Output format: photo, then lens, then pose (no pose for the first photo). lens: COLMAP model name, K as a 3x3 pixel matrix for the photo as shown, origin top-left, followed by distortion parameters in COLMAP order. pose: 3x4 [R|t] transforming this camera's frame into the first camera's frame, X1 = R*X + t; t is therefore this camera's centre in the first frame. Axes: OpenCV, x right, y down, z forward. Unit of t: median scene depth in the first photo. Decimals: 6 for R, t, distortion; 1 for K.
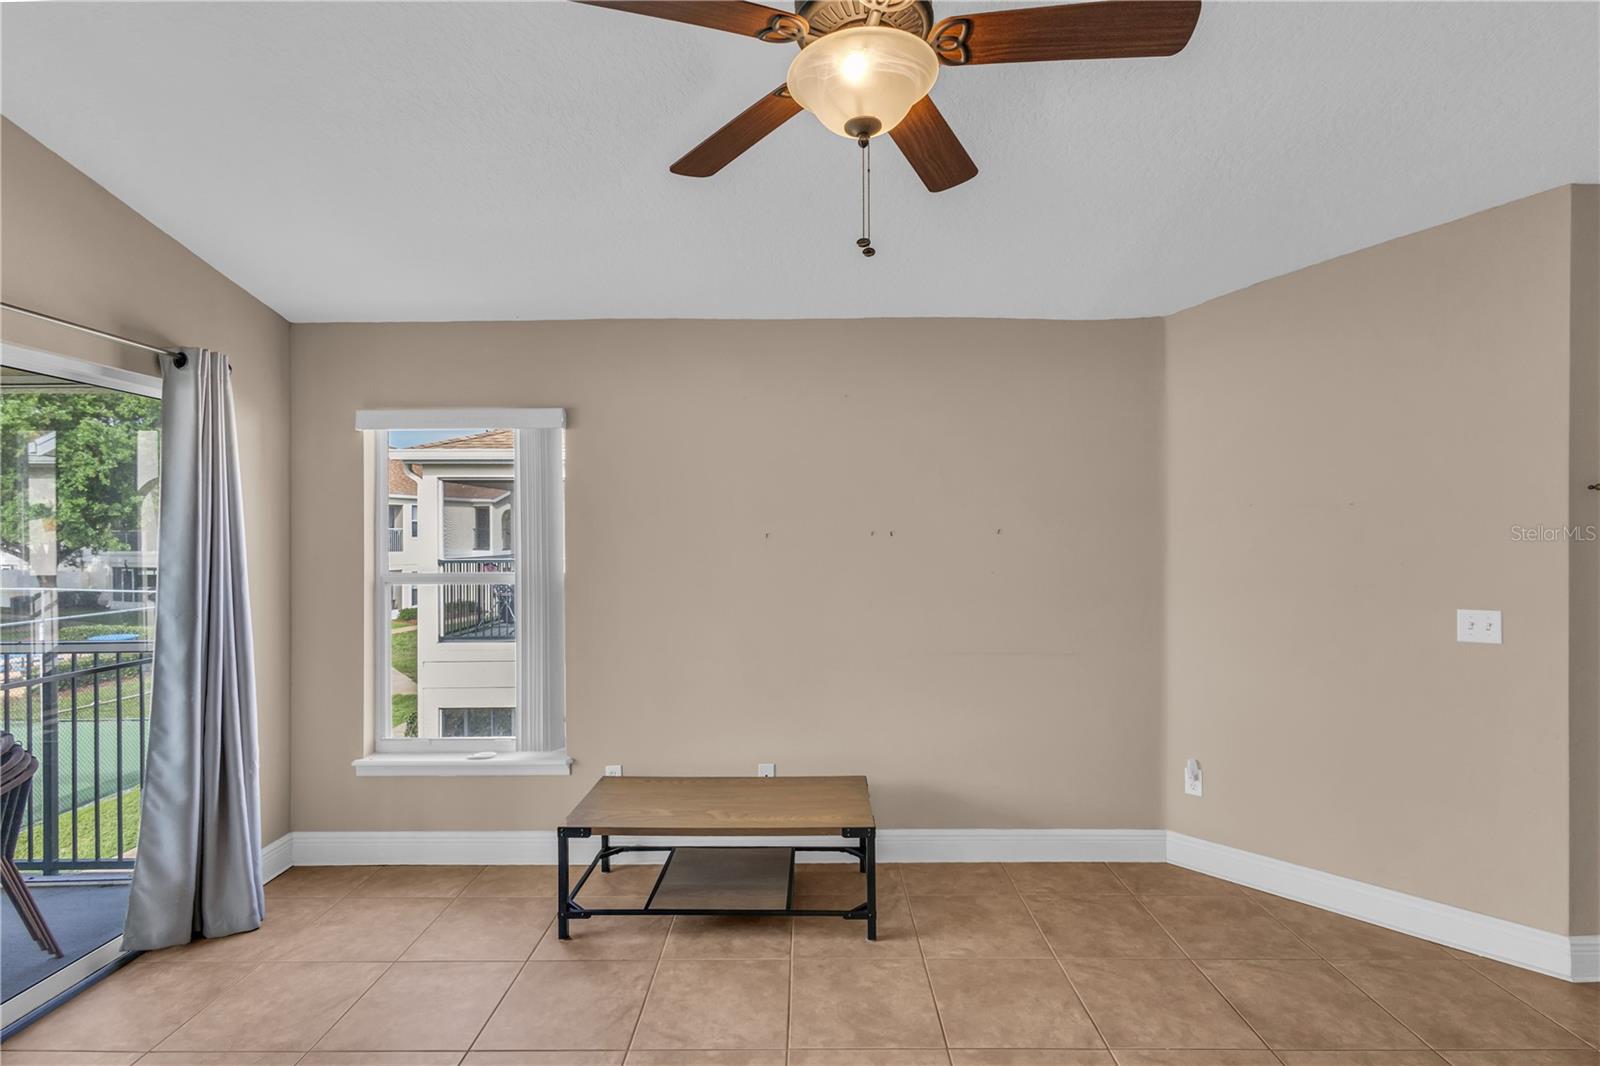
lens RADIAL K [[755.5, 0, 802.7], [0, 755.5, 587.5], [0, 0, 1]] dist [0.006275, 0.000951]
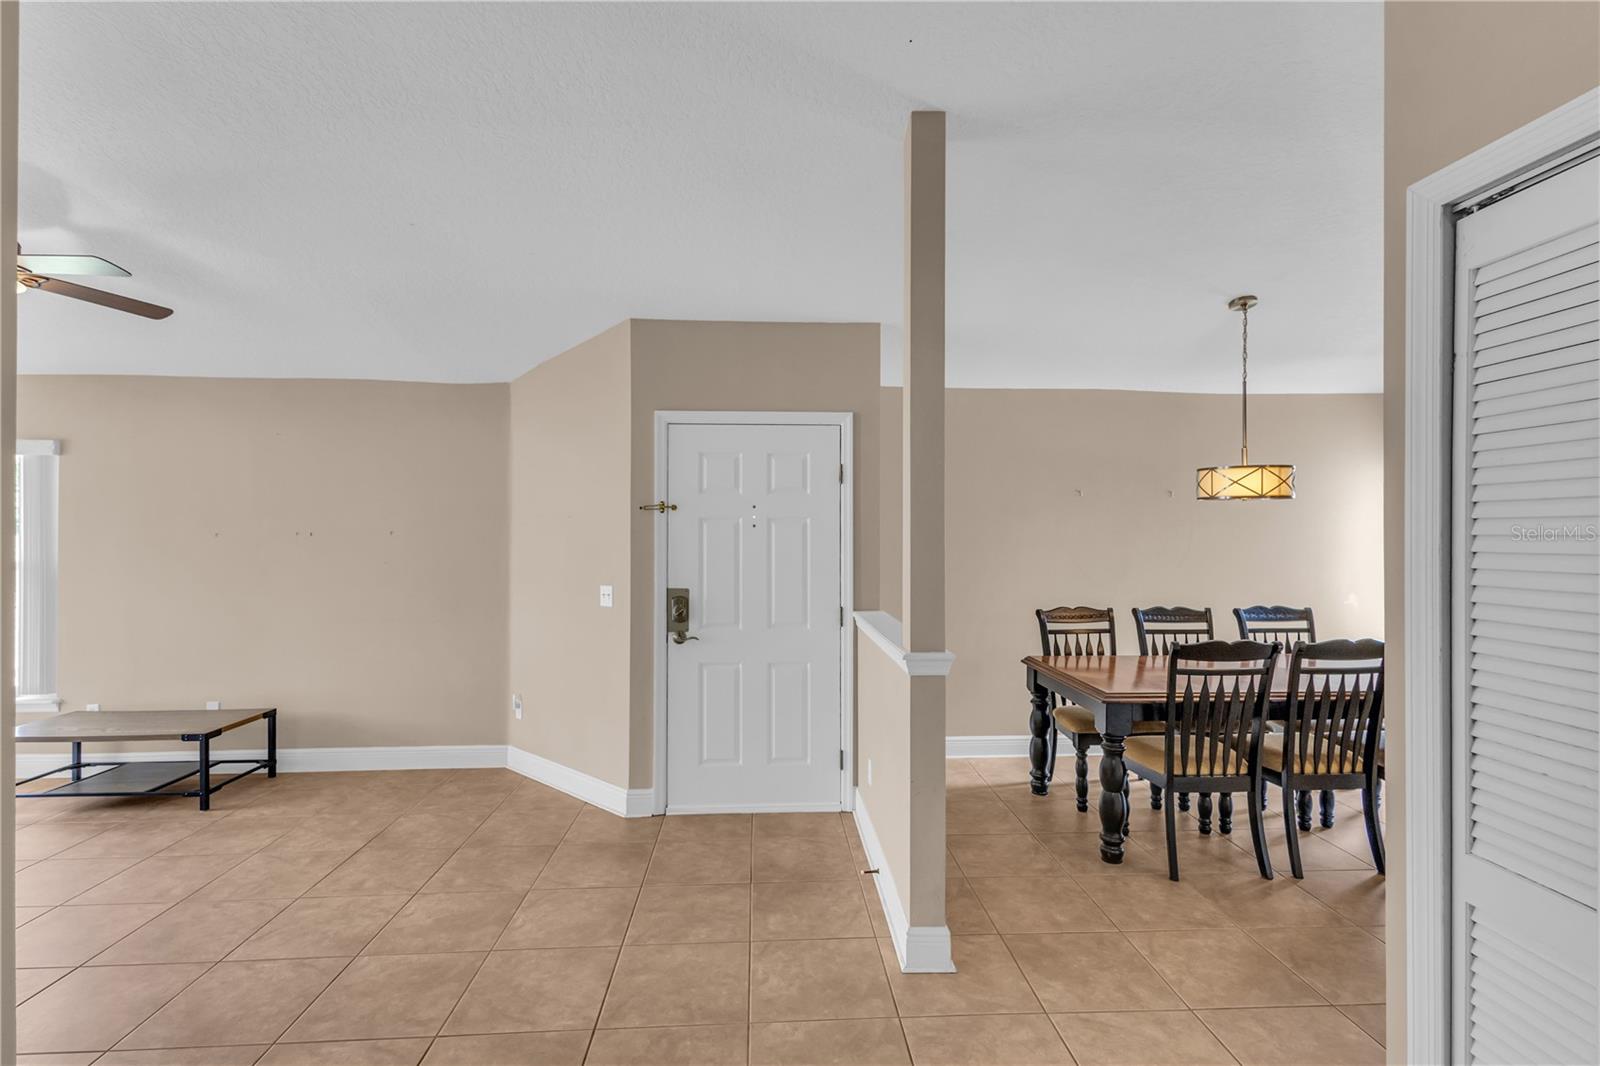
lens RADIAL K [[752.0, 0, 803.6], [0, 752.0, 575.8], [0, 0, 1]] dist [0.004983, 0.001072]
pose [[0.997739, 0.001968, 0.067177, 0.968193], [-0.000652, 0.999808, -0.019603, 0.034001], [-0.067203, 0.019515, 0.997548, -0.457210]]
